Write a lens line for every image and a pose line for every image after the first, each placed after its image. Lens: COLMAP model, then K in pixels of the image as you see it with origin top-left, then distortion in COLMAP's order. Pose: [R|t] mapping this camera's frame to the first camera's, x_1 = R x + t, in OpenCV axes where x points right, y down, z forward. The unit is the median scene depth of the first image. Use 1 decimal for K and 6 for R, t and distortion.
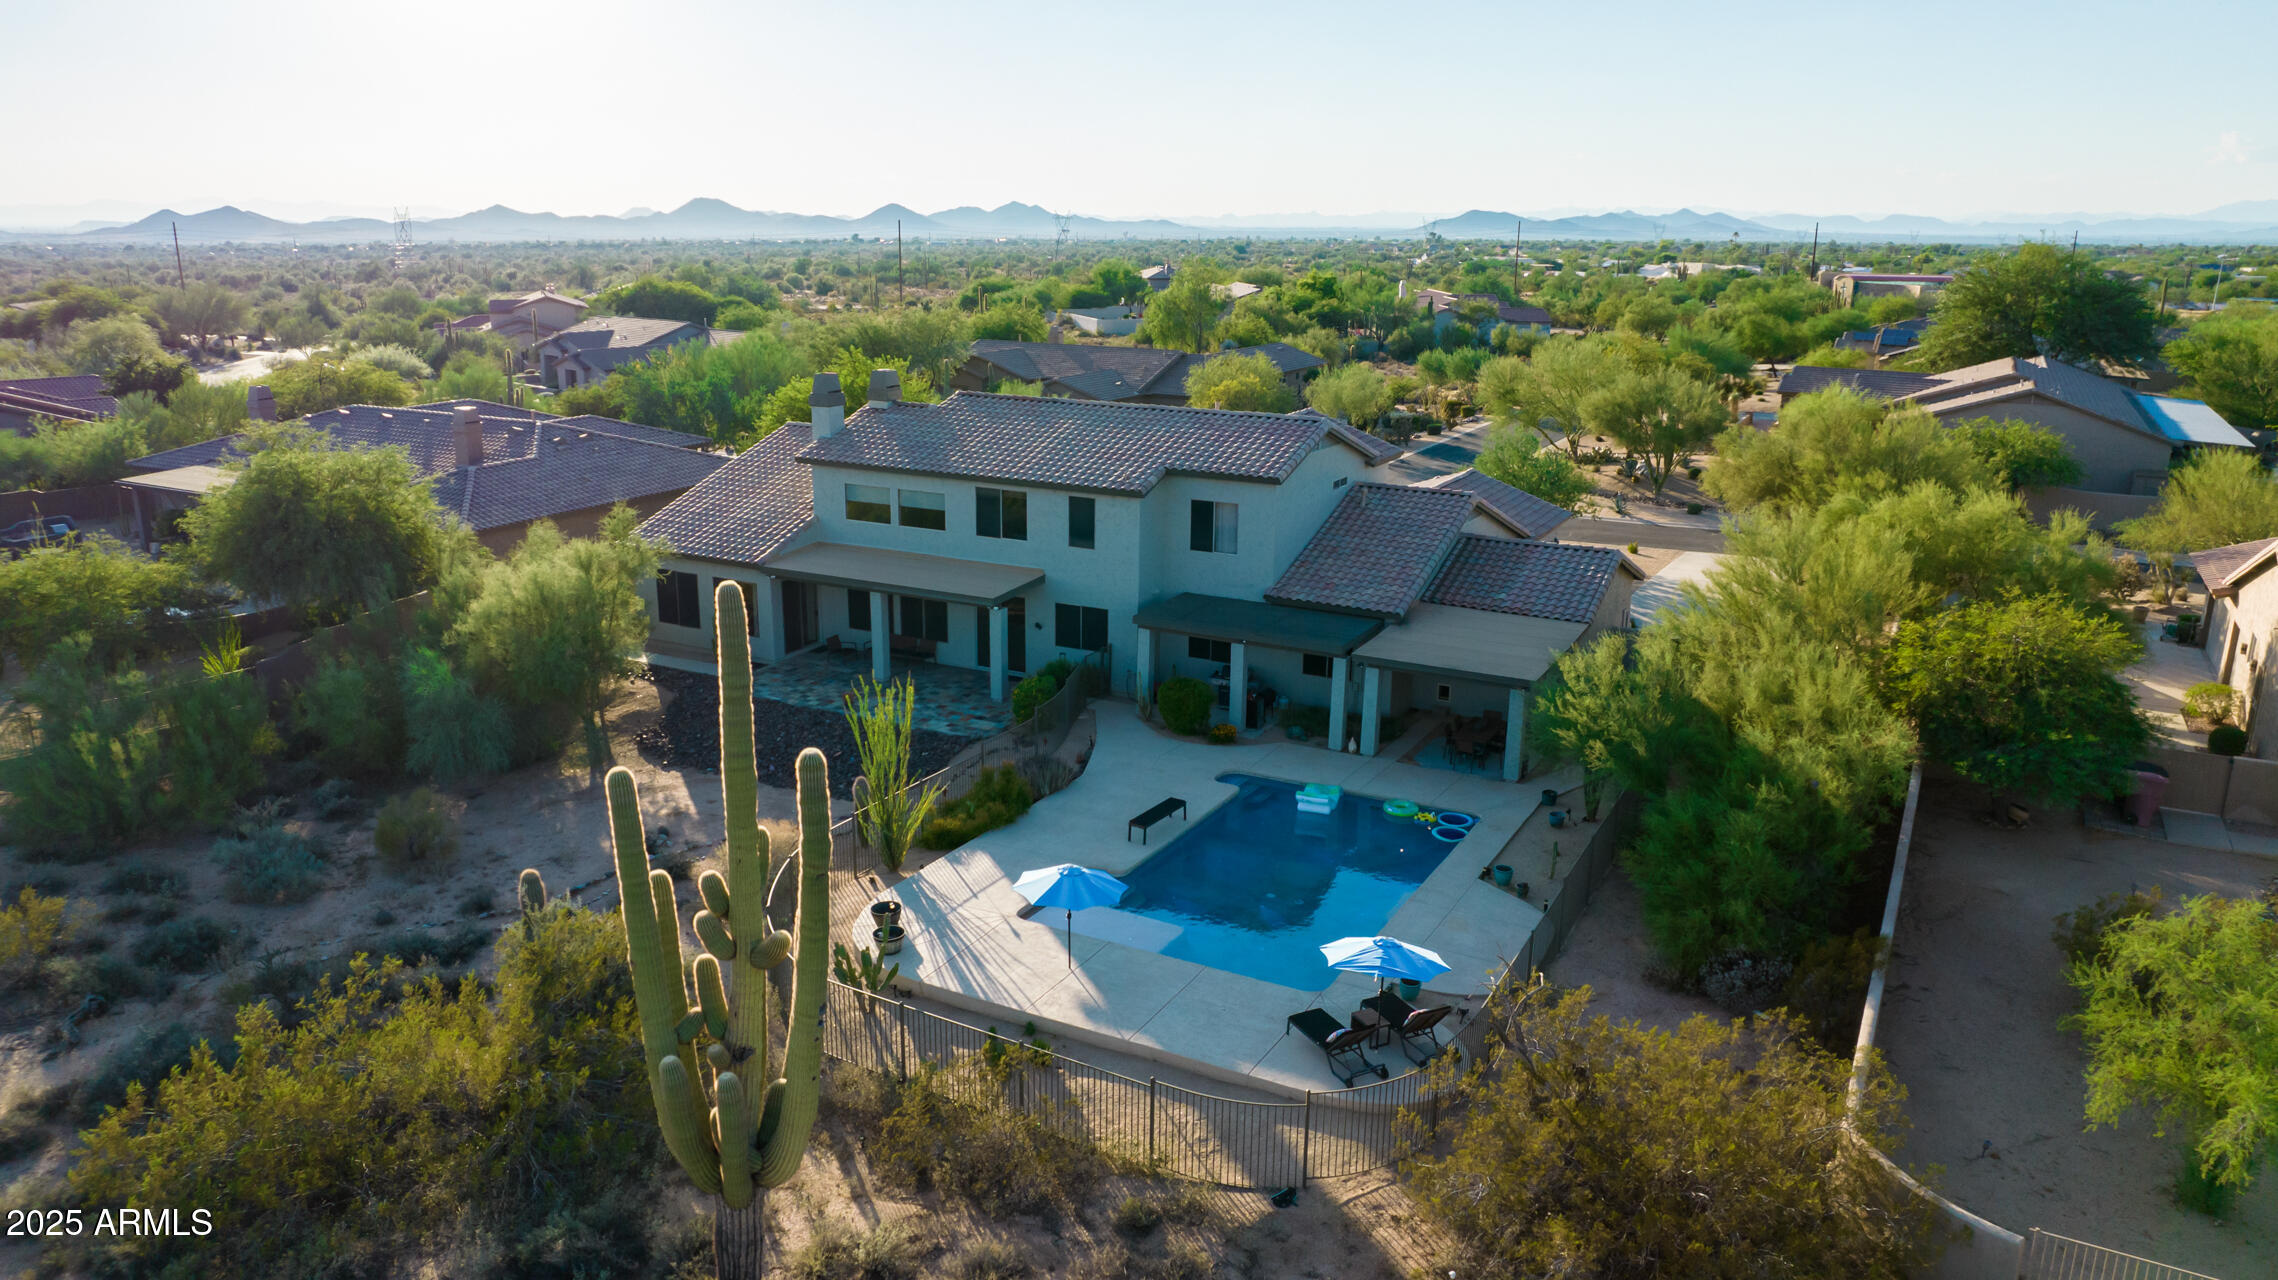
lens RADIAL K [[1585.9, 0, 1148.5], [0, 1585.9, 630.3], [0, 0, 1]] dist [-0.060074, 0.039003]
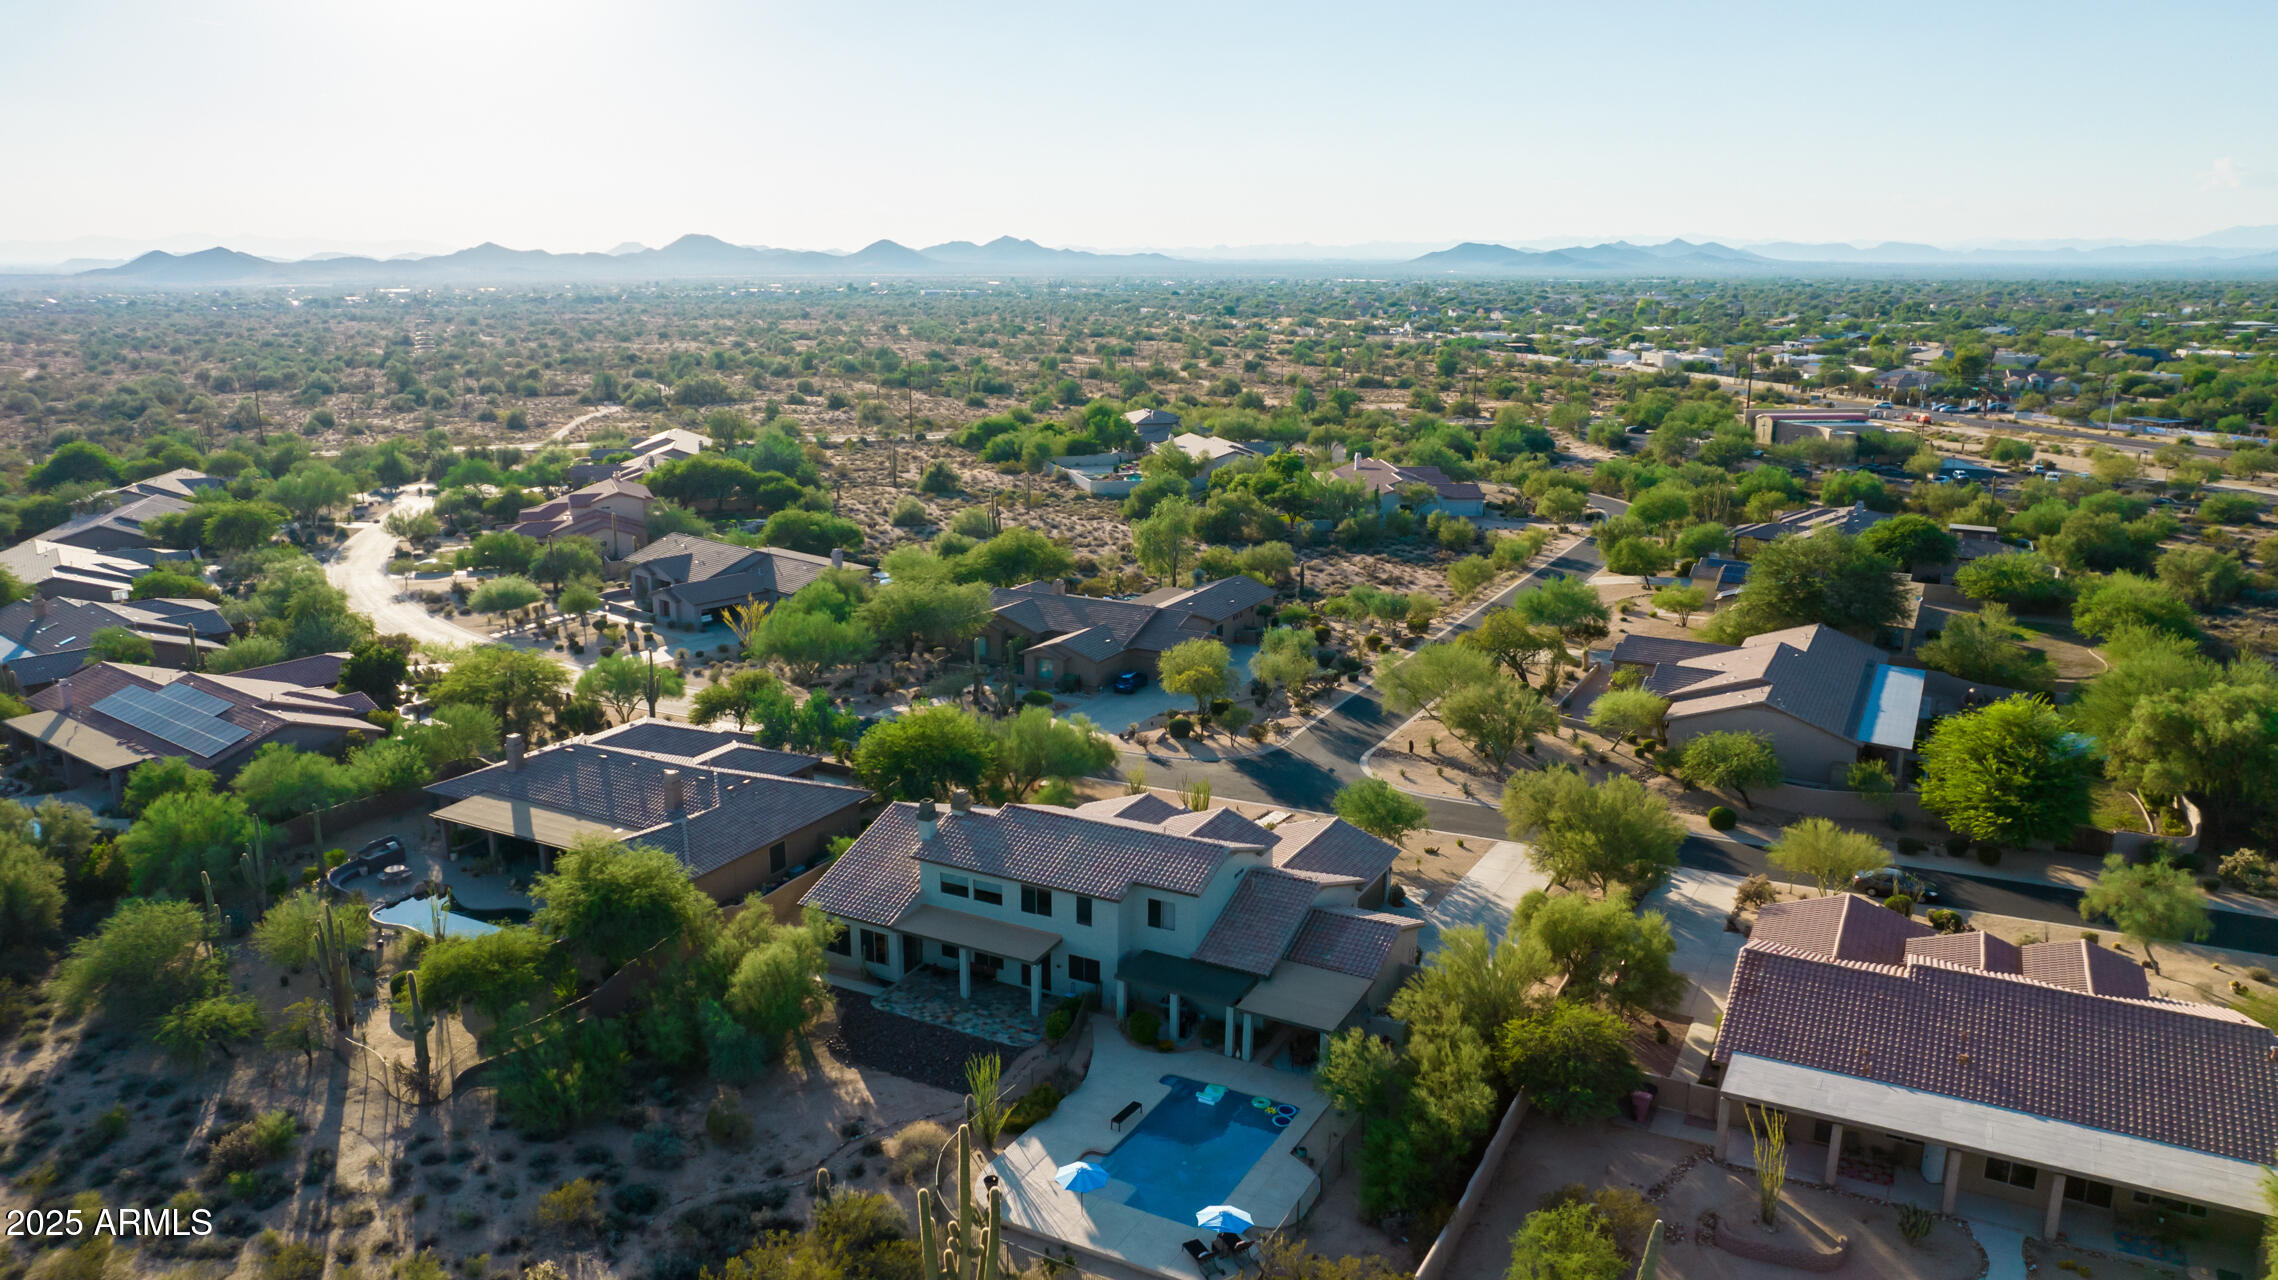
lens RADIAL K [[1585.9, 0, 1146.6], [0, 1585.9, 649.7], [0, 0, 1]] dist [-0.060074, 0.039003]
pose [[0.999975, -0.006753, 0.002124, 0.024950], [0.006778, 0.999905, -0.011994, -0.350971], [-0.002042, 0.012008, 0.999926, -0.756588]]
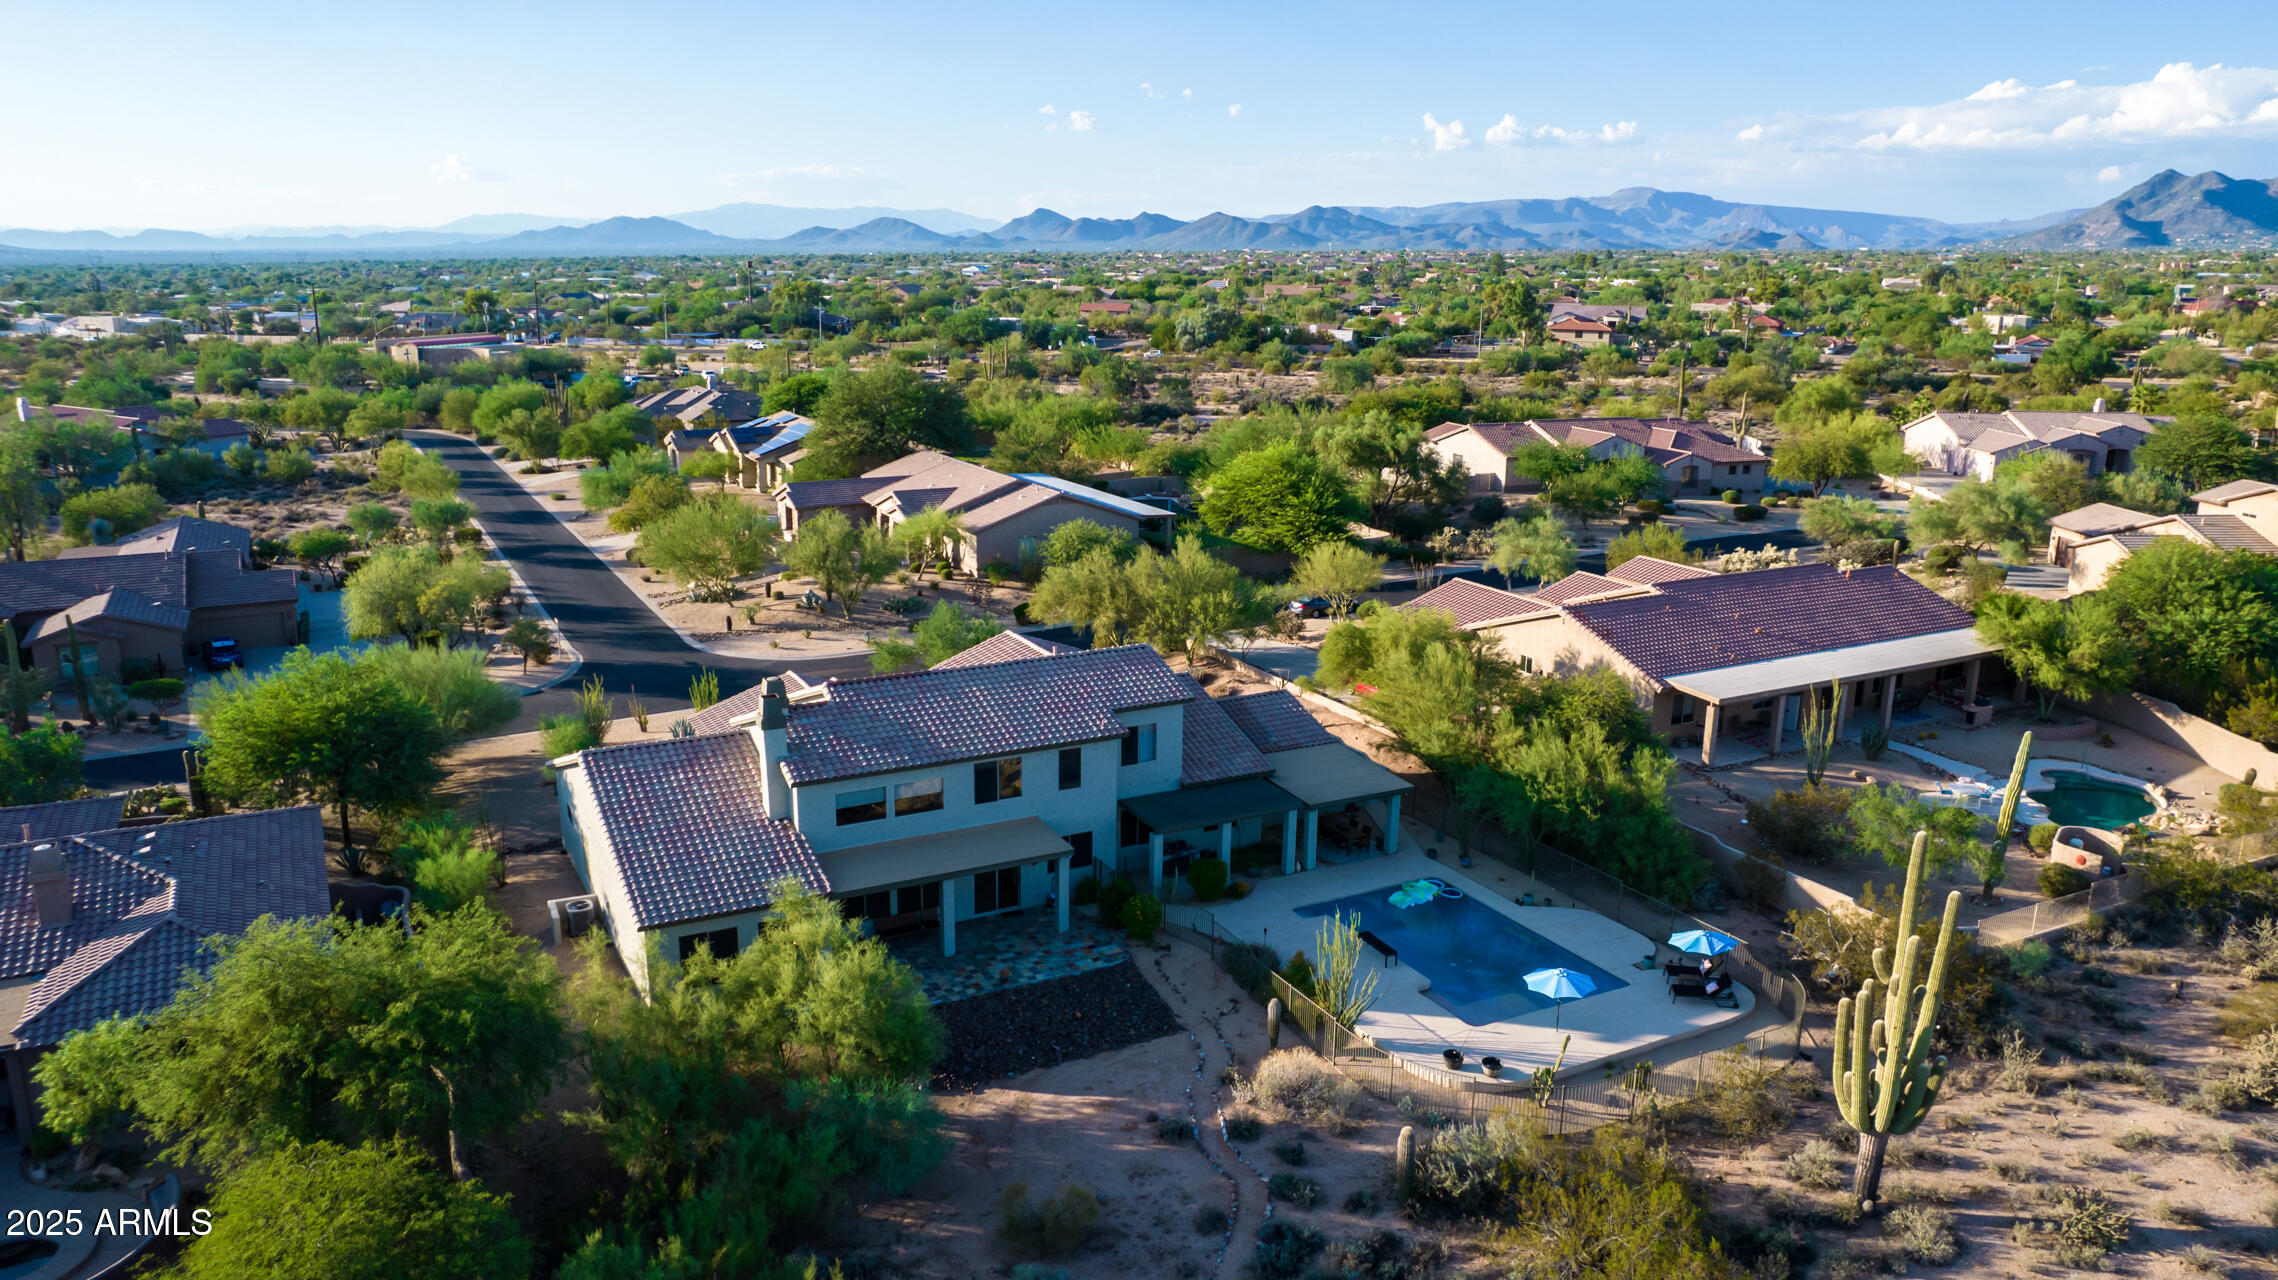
lens RADIAL K [[1585.9, 0, 1112.7], [0, 1585.9, 609.3], [0, 0, 1]] dist [-0.060074, 0.039003]
pose [[0.568303, -0.190113, 0.800556, -1.052096], [0.208818, 0.974412, 0.083163, -0.304079], [-0.795881, 0.119908, 0.593460, 0.243819]]
